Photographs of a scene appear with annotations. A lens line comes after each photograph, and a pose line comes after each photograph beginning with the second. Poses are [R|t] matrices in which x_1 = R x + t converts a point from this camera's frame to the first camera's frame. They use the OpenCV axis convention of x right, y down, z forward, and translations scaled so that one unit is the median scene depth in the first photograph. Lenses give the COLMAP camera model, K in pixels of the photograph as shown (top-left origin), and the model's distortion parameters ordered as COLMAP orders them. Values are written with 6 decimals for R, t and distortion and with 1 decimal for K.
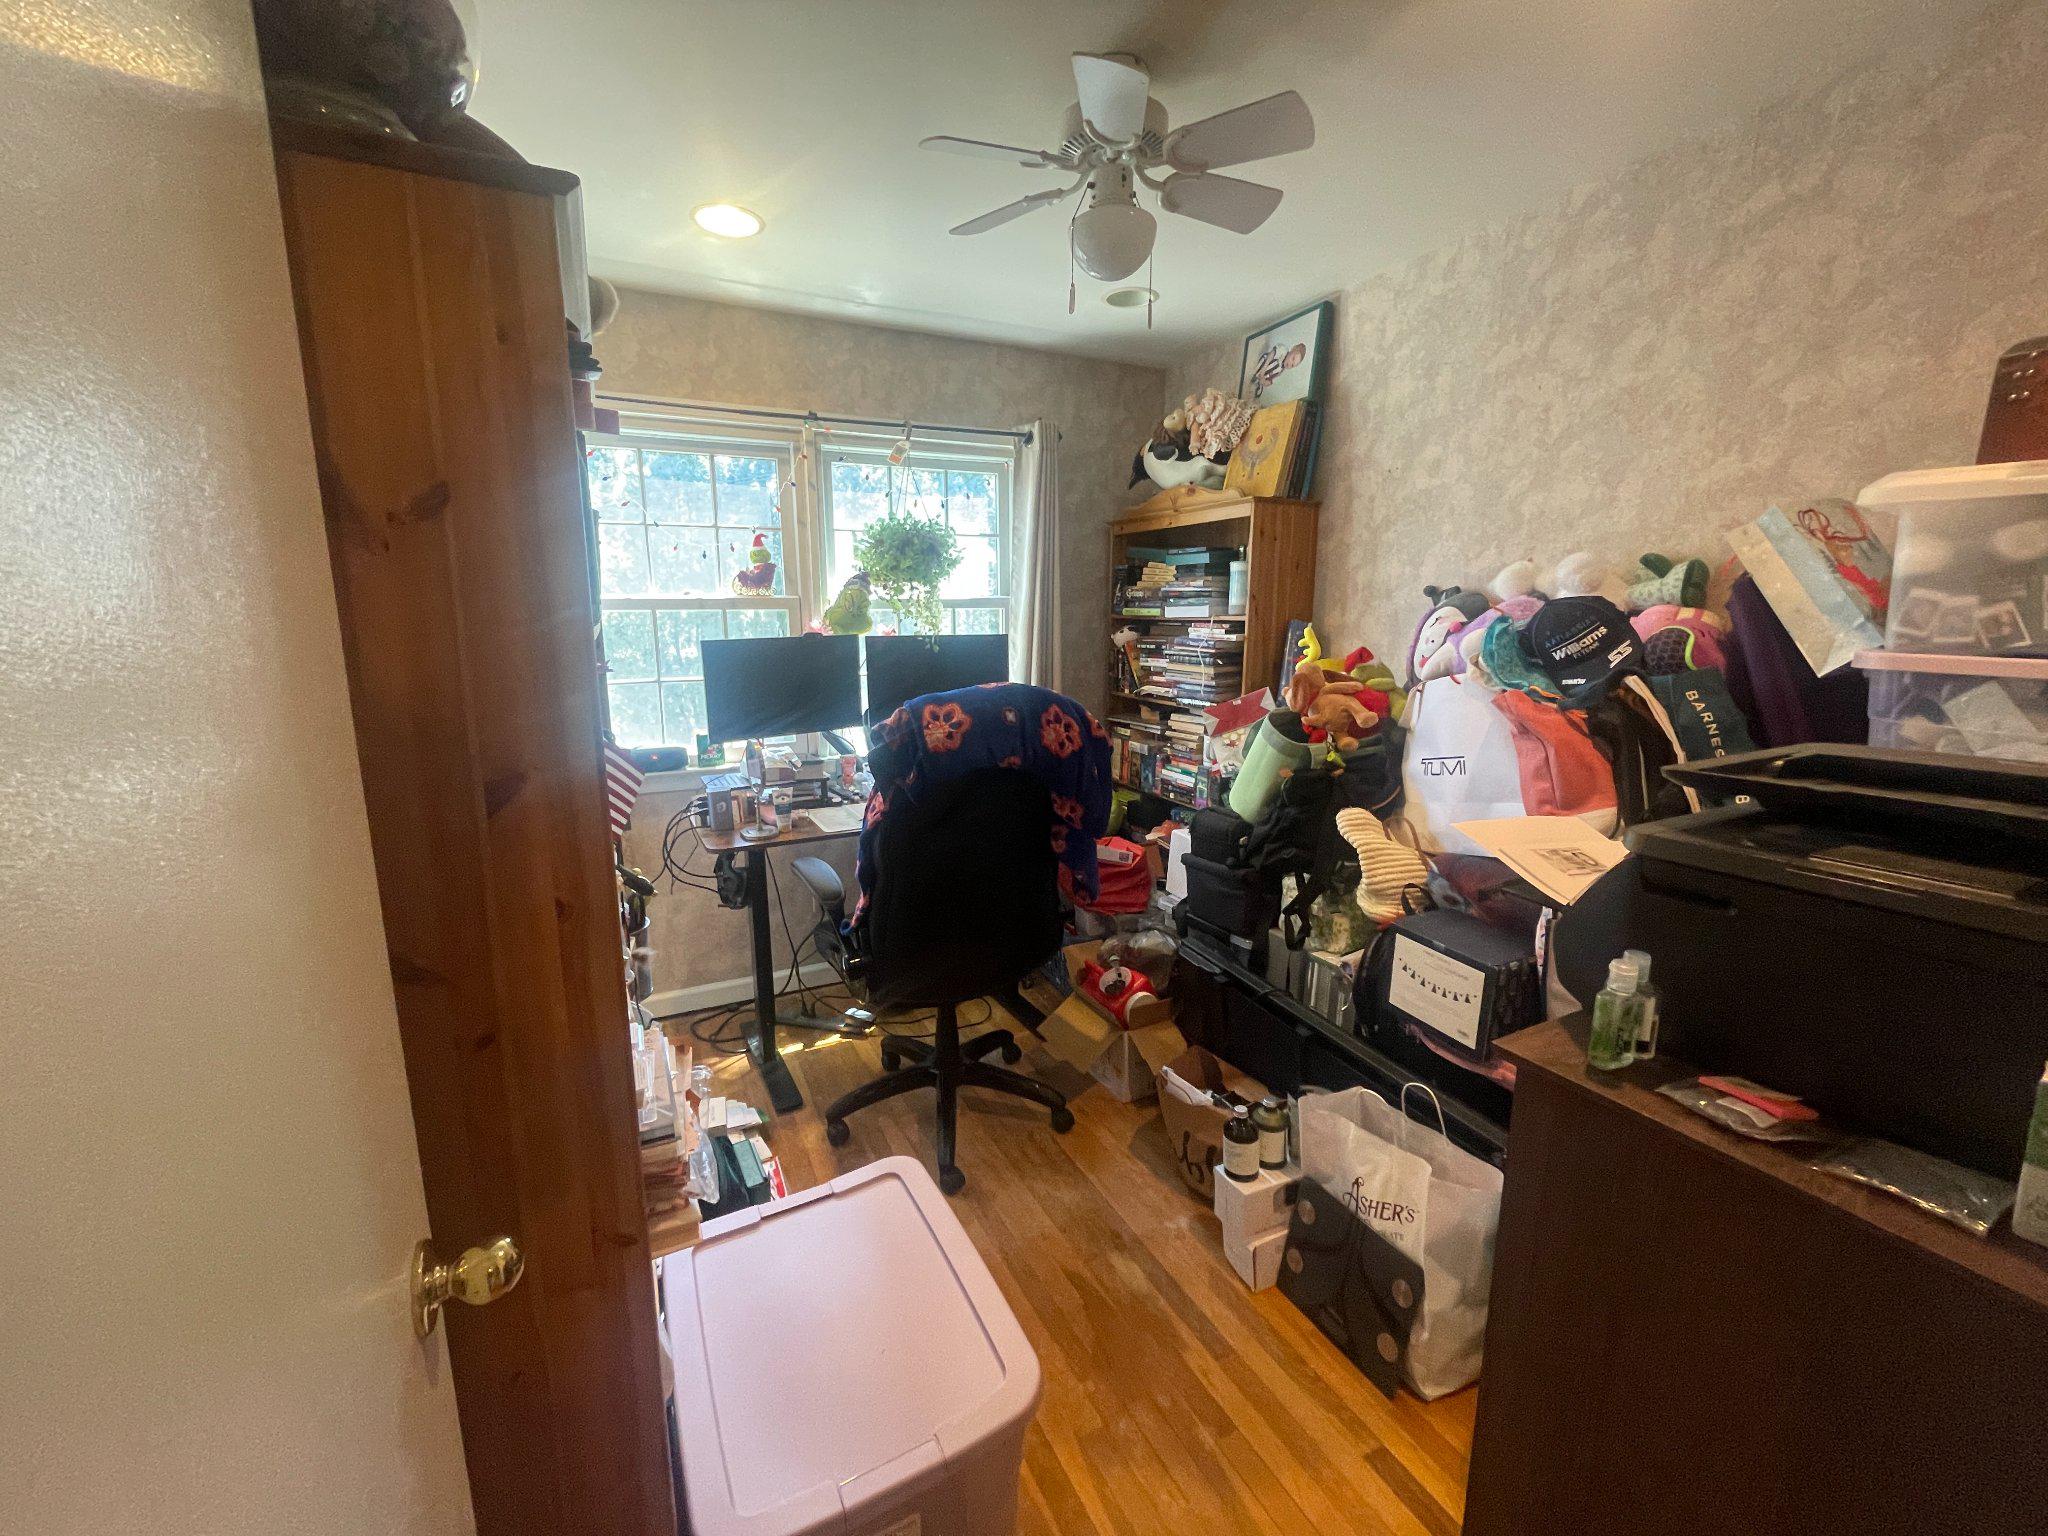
lens RADIAL K [[832.3, 0, 1025.1], [0, 832.3, 770.0], [0, 0, 1]] dist [0.000925, -0.000832]
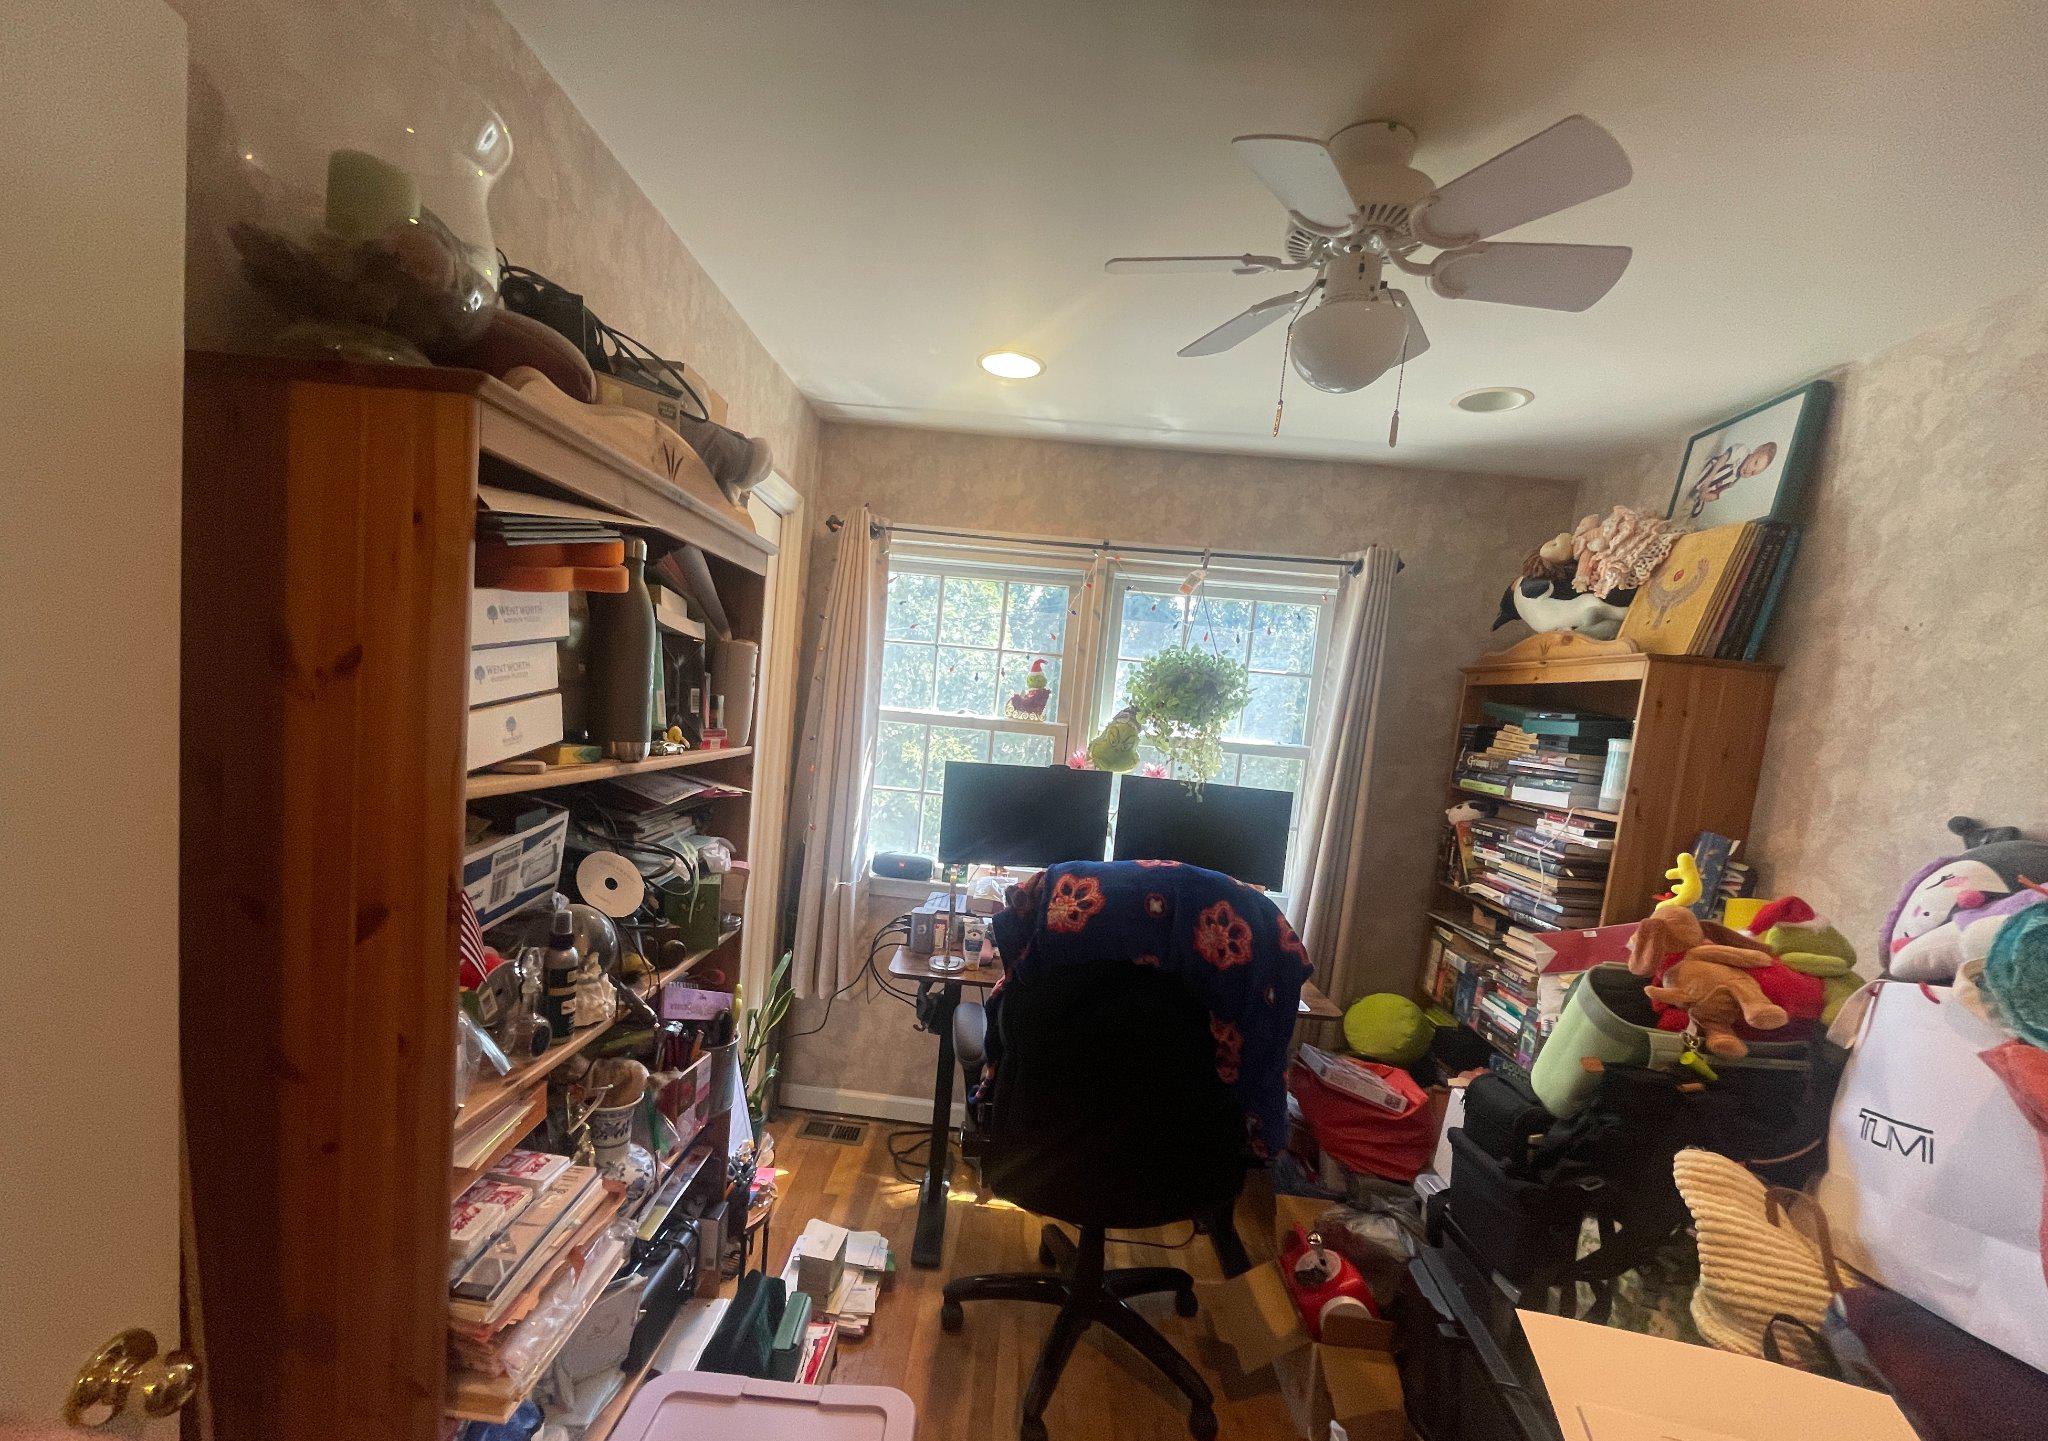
lens RADIAL K [[865.0, 0, 998.1], [0, 865.0, 794.4], [0, 0, 1]] dist [-0.002851, 0.000789]
pose [[0.861263, 0.137979, -0.489068, 0.176917], [-0.187667, 0.980759, -0.053791, -0.068533], [0.472235, 0.138110, 0.870586, 0.116996]]
